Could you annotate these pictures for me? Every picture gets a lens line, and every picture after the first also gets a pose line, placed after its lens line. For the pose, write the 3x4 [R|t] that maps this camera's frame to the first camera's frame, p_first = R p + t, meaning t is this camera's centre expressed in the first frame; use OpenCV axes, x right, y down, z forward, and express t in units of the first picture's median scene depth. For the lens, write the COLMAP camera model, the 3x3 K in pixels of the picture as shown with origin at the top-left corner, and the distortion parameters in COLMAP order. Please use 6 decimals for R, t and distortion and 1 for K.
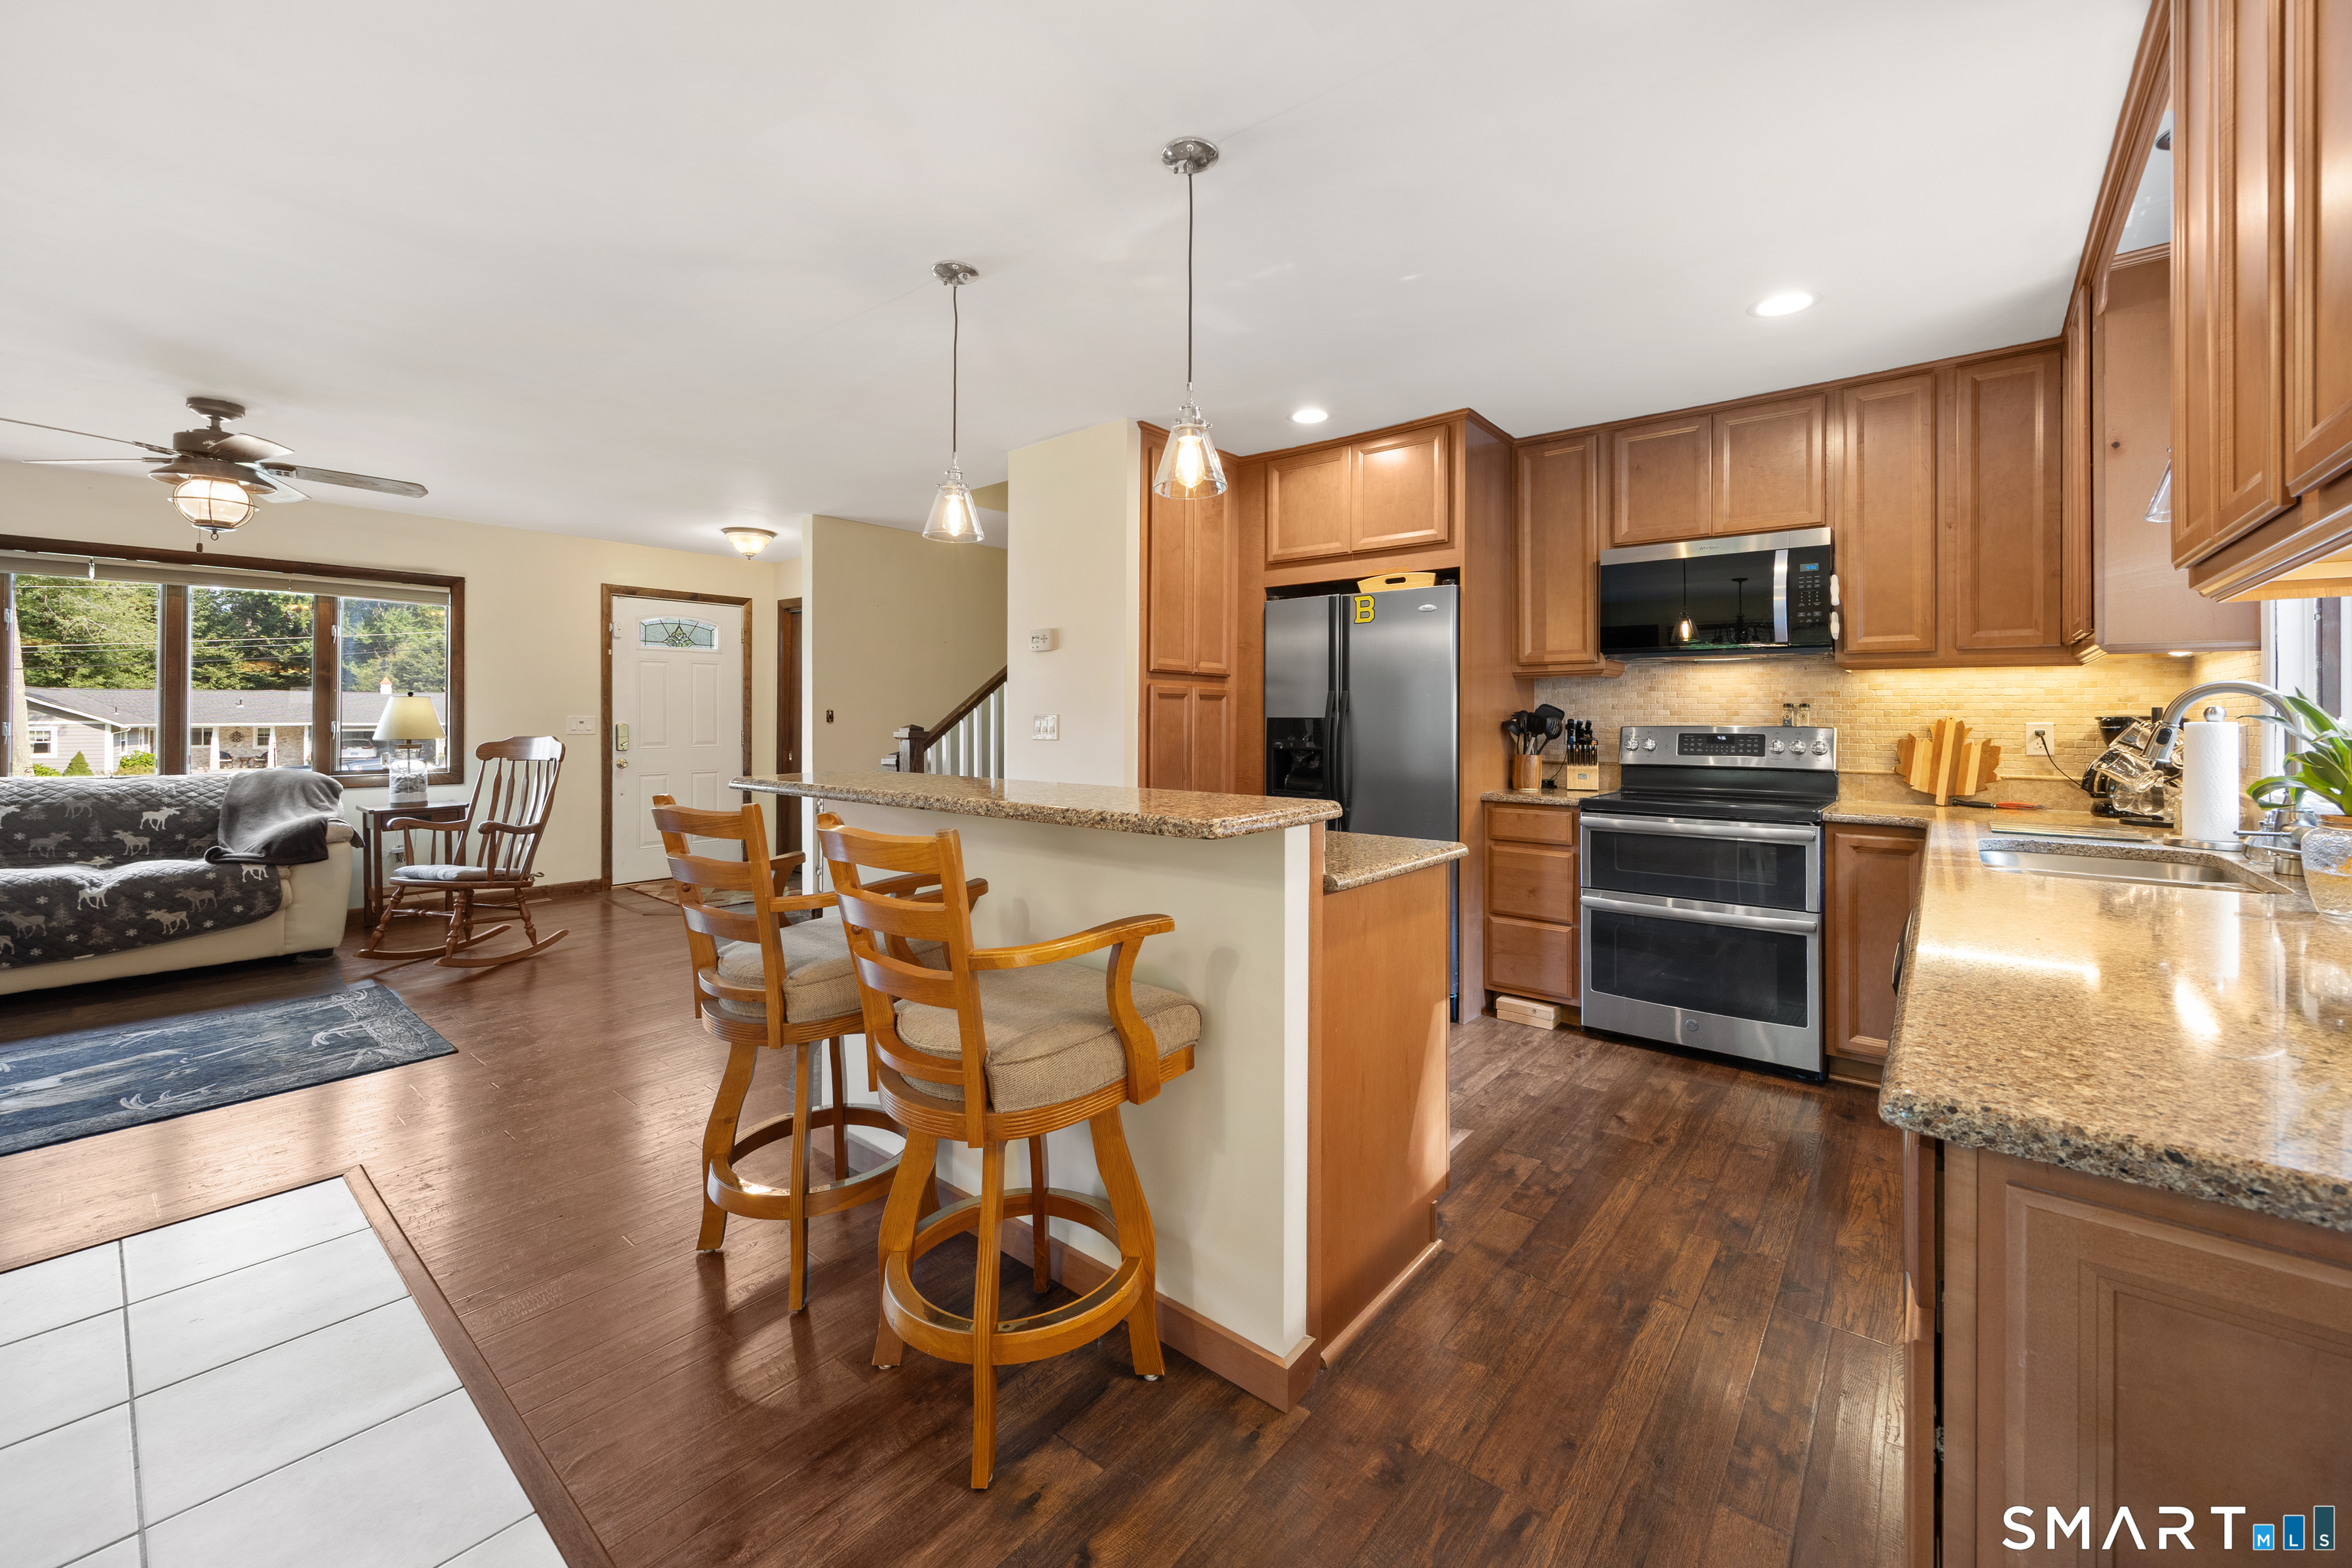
lens RADIAL K [[926.6, 0, 1154.8], [0, 926.6, 711.1], [0, 0, 1]] dist [0.001182, -0.000746]
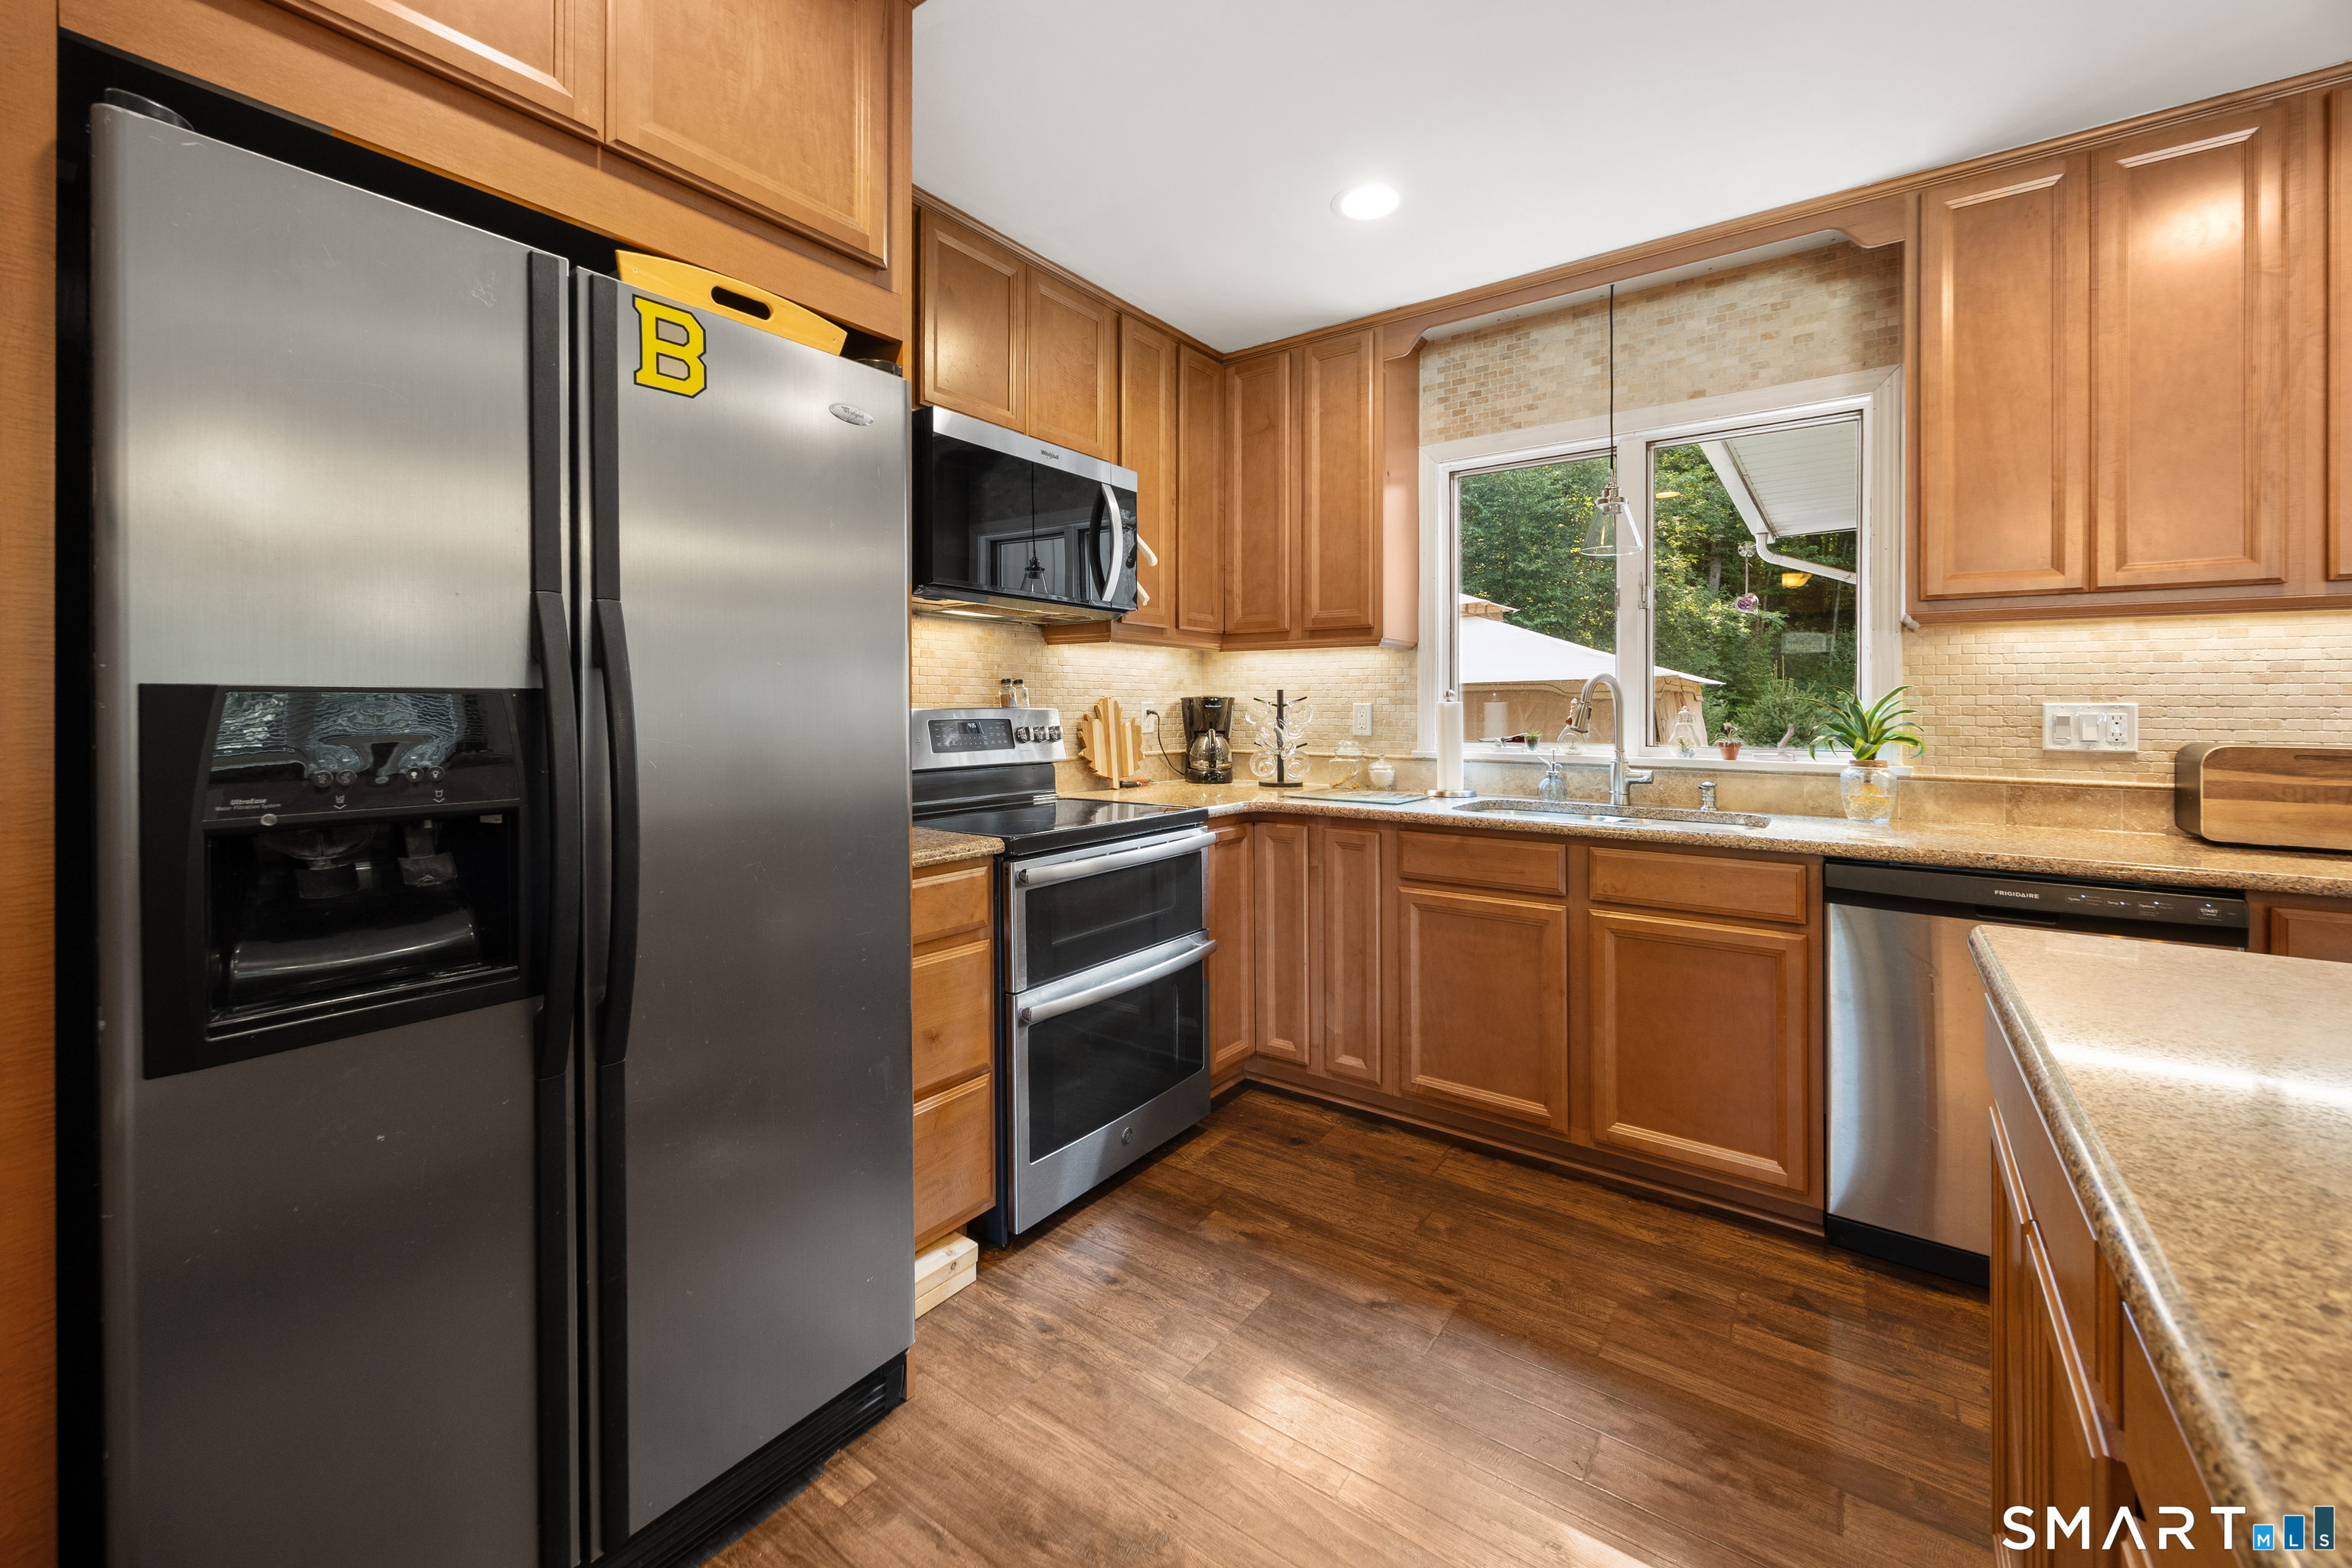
lens RADIAL K [[961.0, 0, 1168.6], [0, 961.0, 721.5], [0, 0, 1]] dist [0.000046, -0.000753]
pose [[-0.066280, -0.023651, 0.997521, -0.103713], [-0.014030, 0.999642, 0.022769, 0.006054], [-0.997702, -0.012486, -0.066588, 0.758411]]
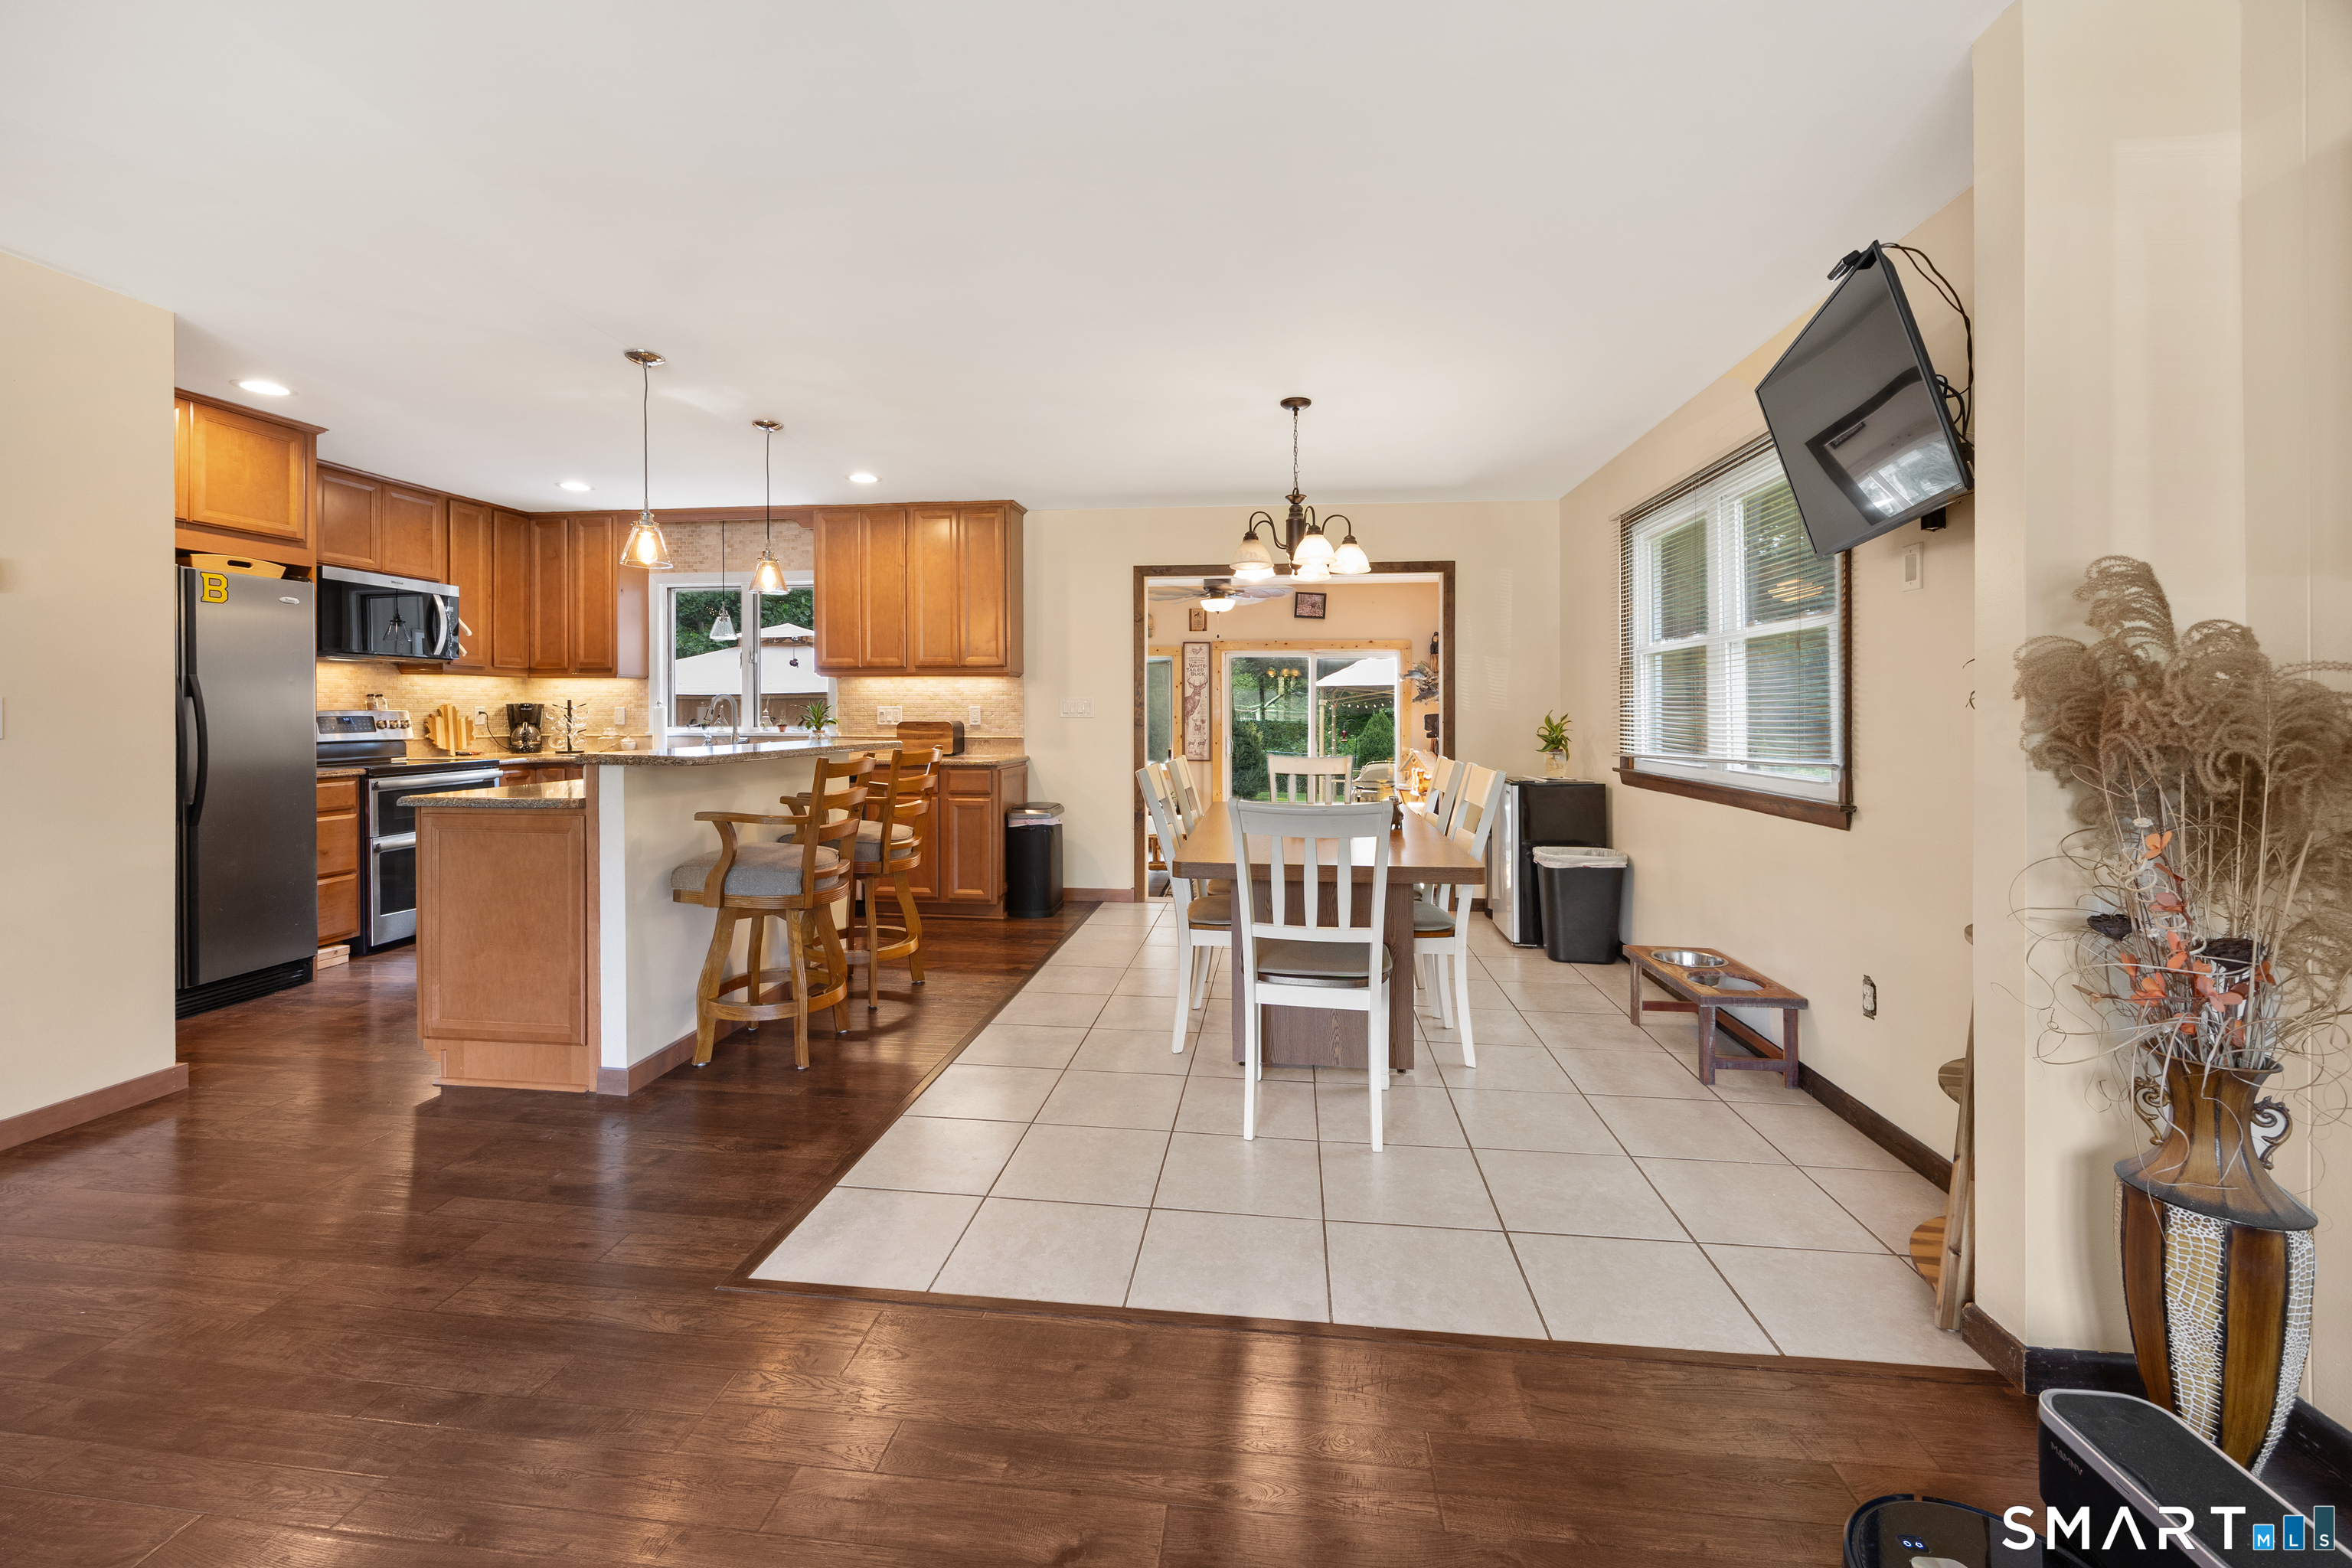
lens RADIAL K [[926.6, 0, 1176.9], [0, 926.6, 715.8], [0, 0, 1]] dist [0.001182, -0.000746]
pose [[-0.559015, -0.008043, 0.829119, -0.970970], [-0.009797, 0.999947, 0.003094, 0.006873], [-0.829100, -0.006393, -0.559064, 0.637242]]
